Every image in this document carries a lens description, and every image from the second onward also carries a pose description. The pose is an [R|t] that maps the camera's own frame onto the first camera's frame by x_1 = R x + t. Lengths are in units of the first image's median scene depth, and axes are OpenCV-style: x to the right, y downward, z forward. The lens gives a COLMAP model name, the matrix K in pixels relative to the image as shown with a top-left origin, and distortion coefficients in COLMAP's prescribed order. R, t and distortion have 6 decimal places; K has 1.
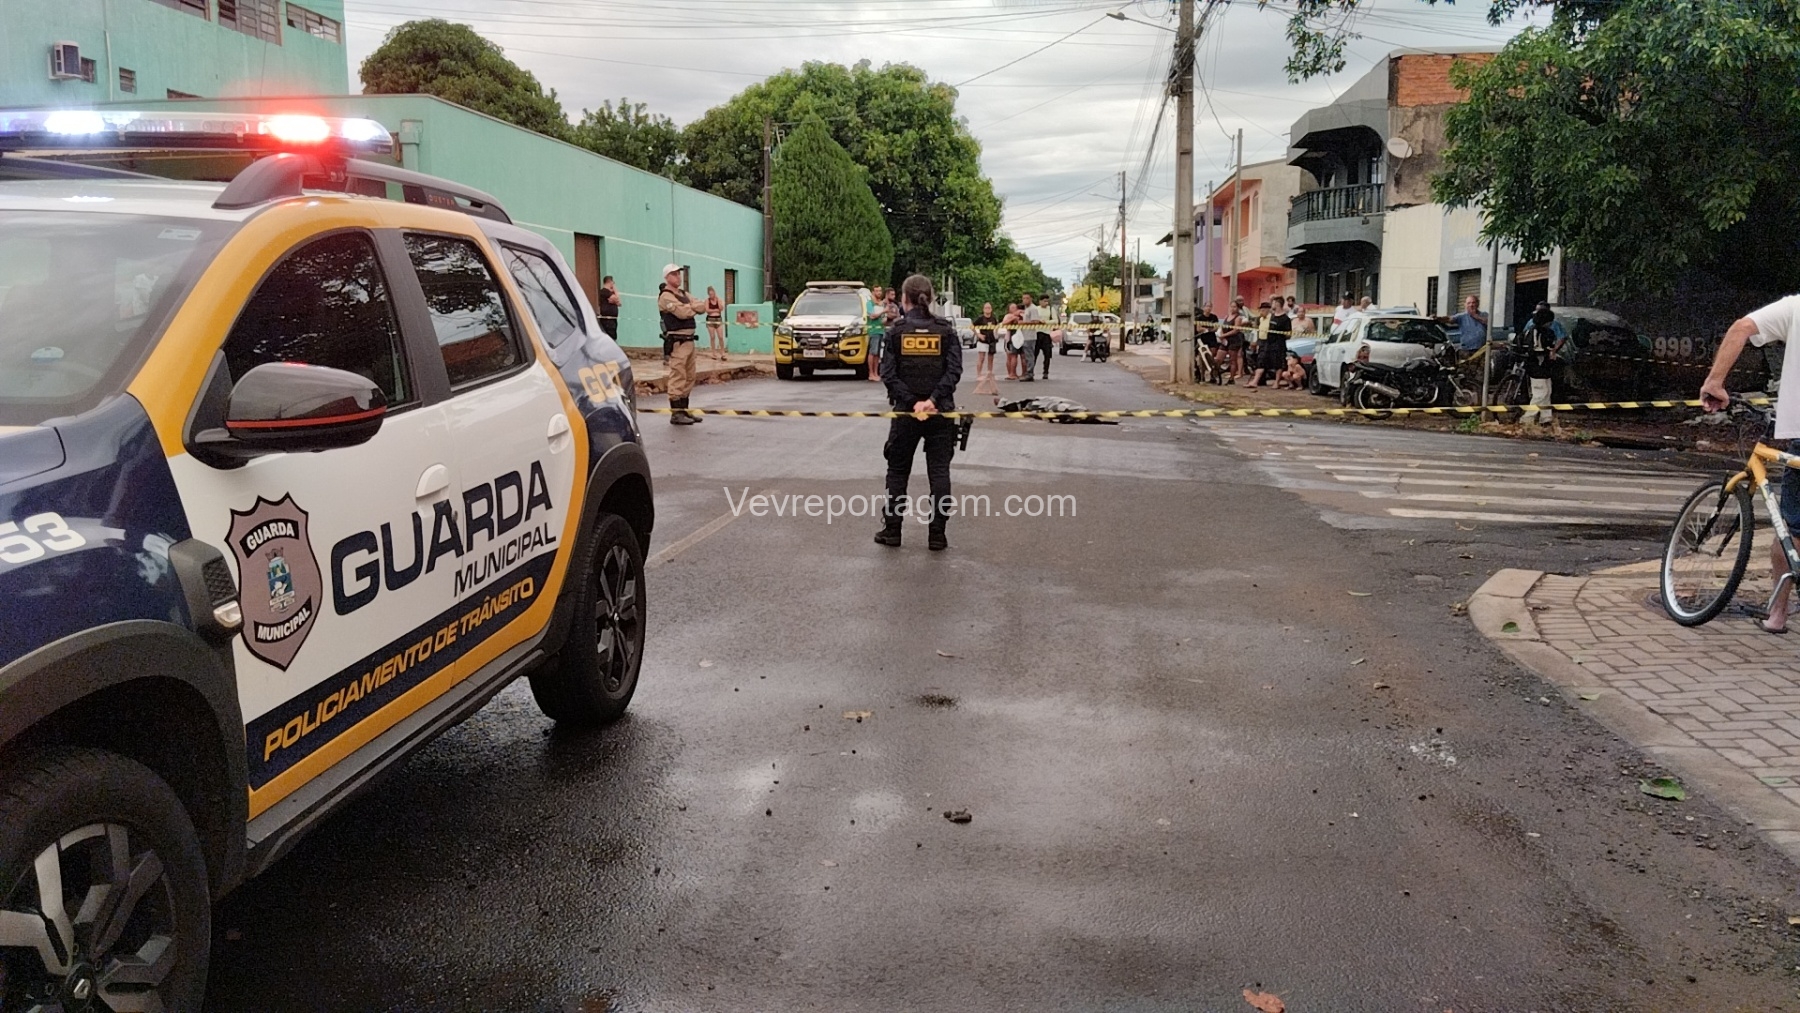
lens RADIAL K [[1467.6, 0, 881.7], [0, 1467.6, 510.1], [0, 0, 1]] dist [0.099961, -0.189650]
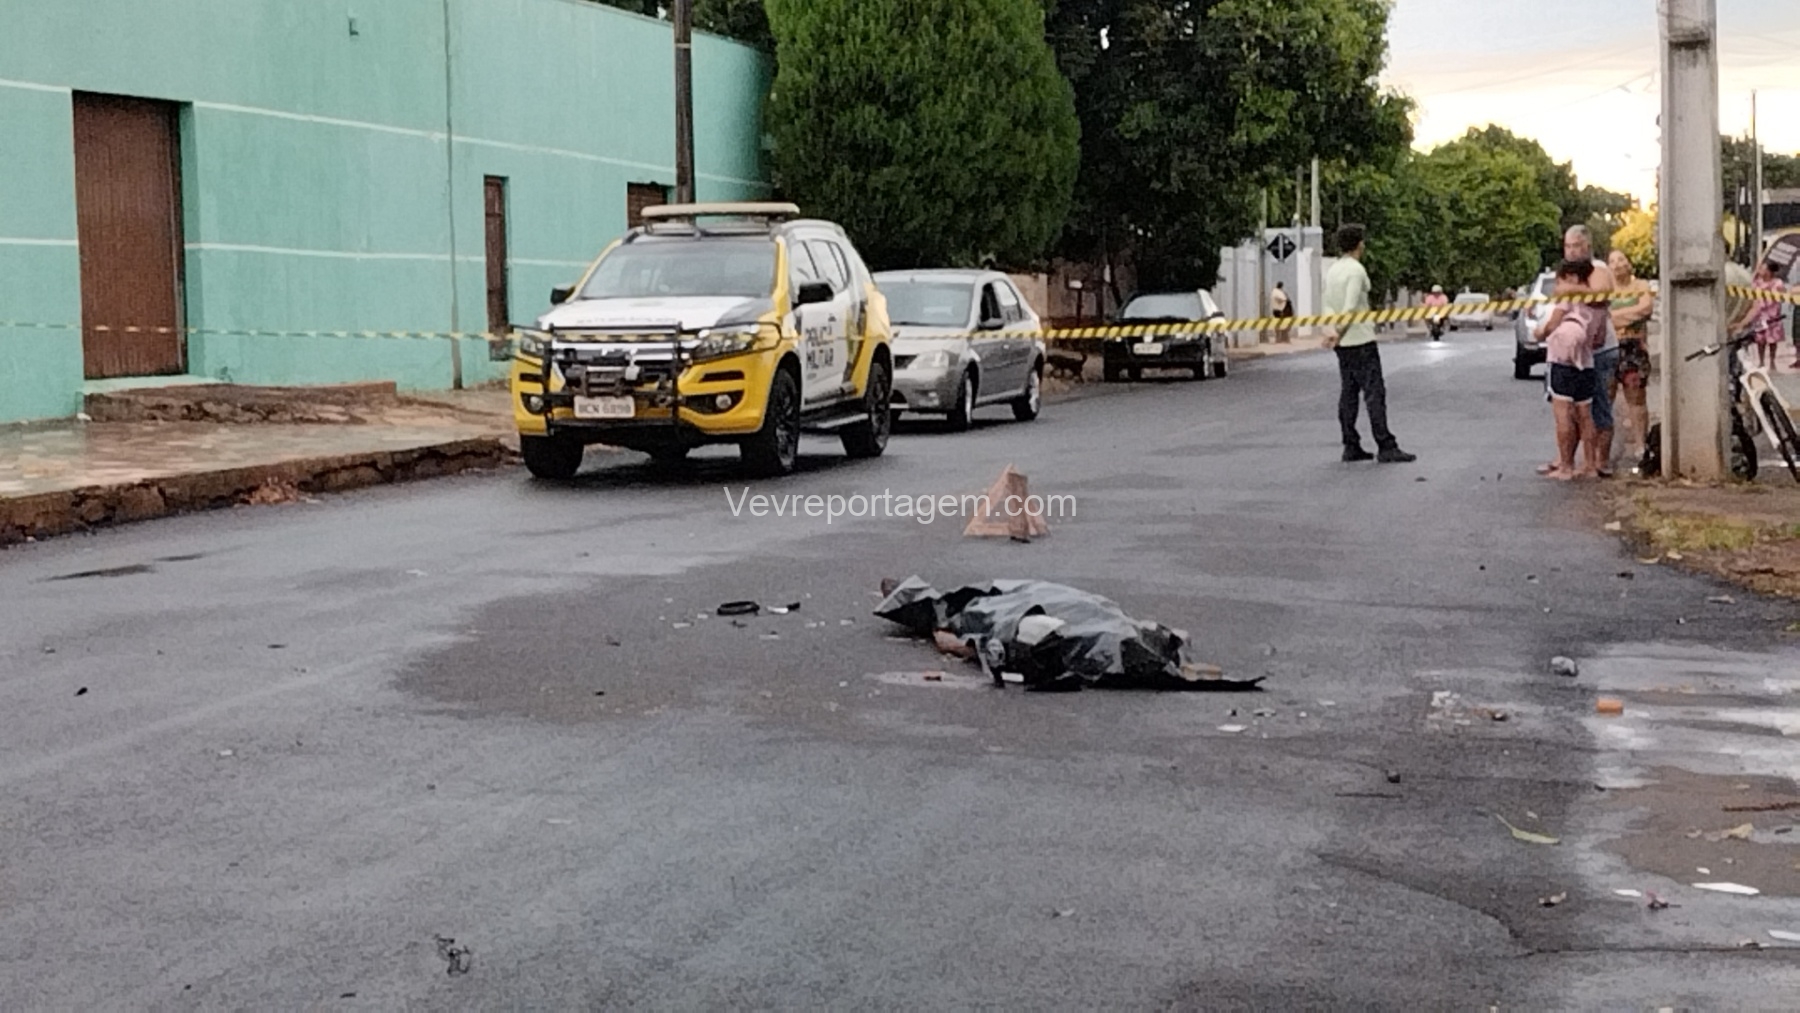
lens RADIAL K [[3113.1, 0, 874.3], [0, 3113.1, 511.9], [0, 0, 1]] dist [0.089866, -0.164030]
pose [[0.991567, -0.009928, -0.129218, 0.110865], [0.002173, 0.998195, -0.060015, -0.036917], [0.129581, 0.059228, 0.989798, 0.275186]]
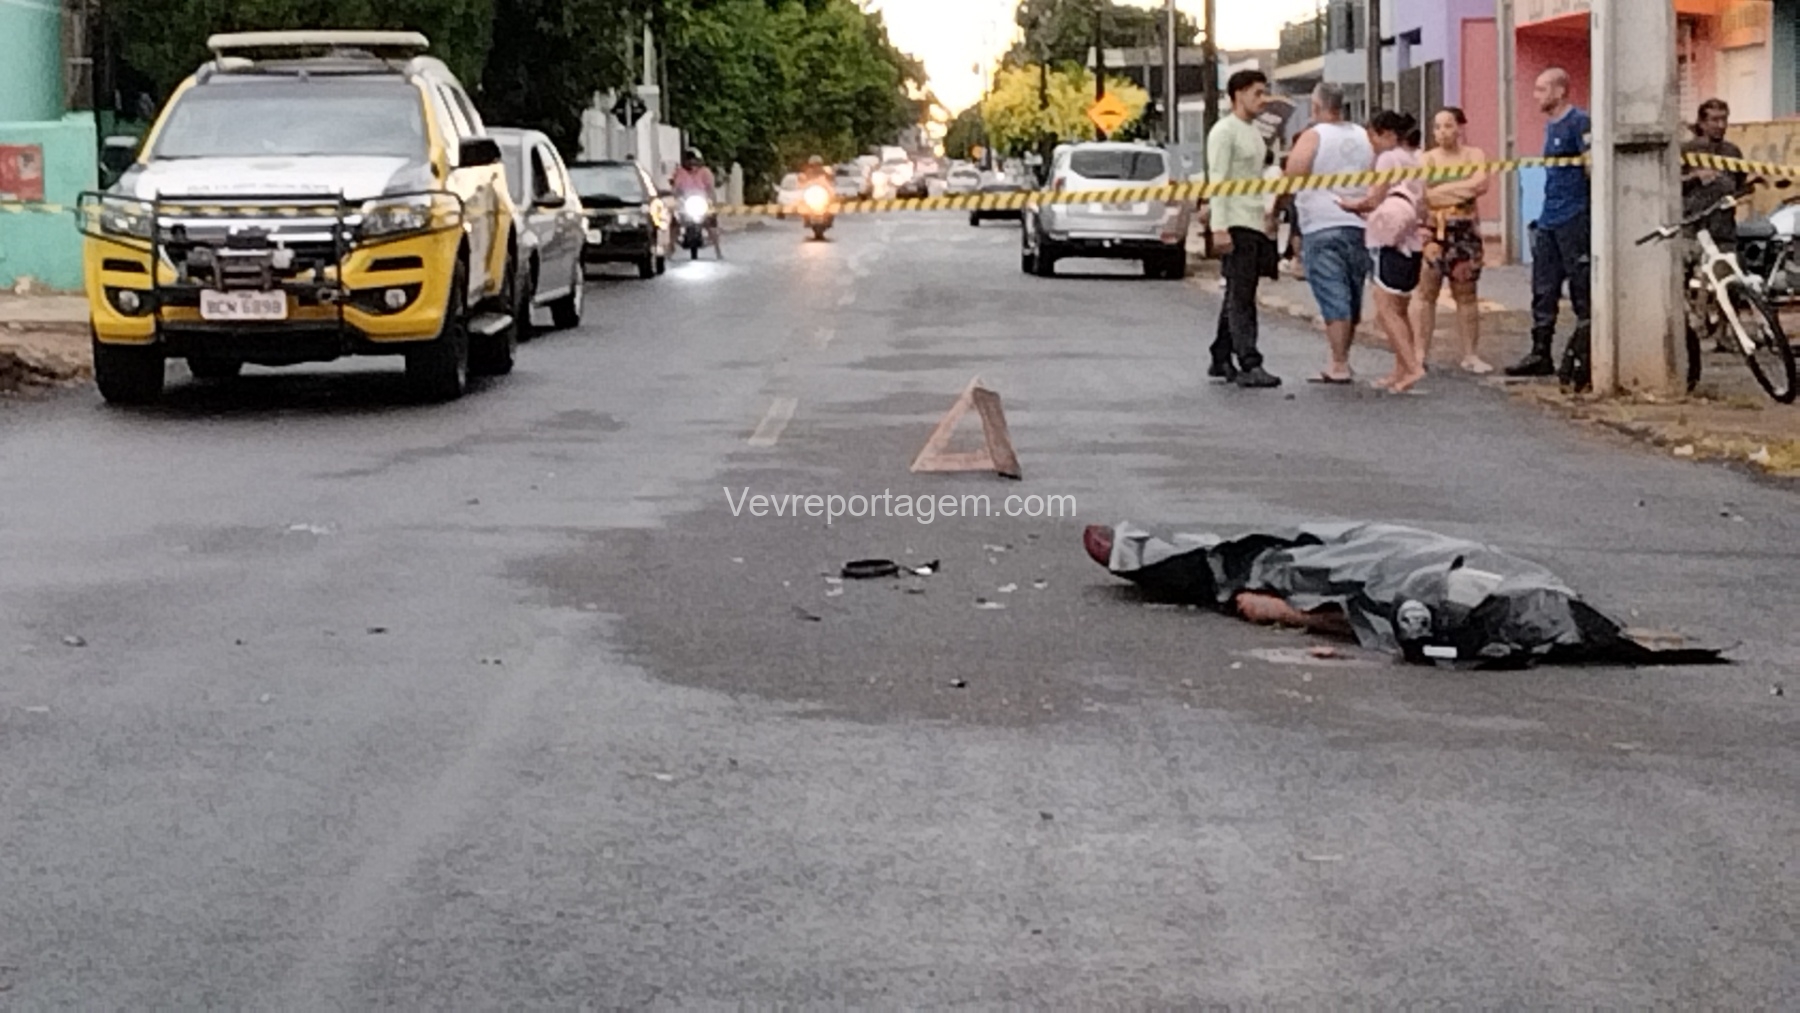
lens RADIAL K [[3976.0, 0, 876.3], [0, 3976.0, 506.7], [0, 0, 1]] dist [0.093873, 0.052071]
pose [[0.993821, -0.021450, 0.108899, -0.012710], [0.026228, 0.998747, -0.042628, -0.038597], [-0.107848, 0.045220, 0.993138, 0.296371]]
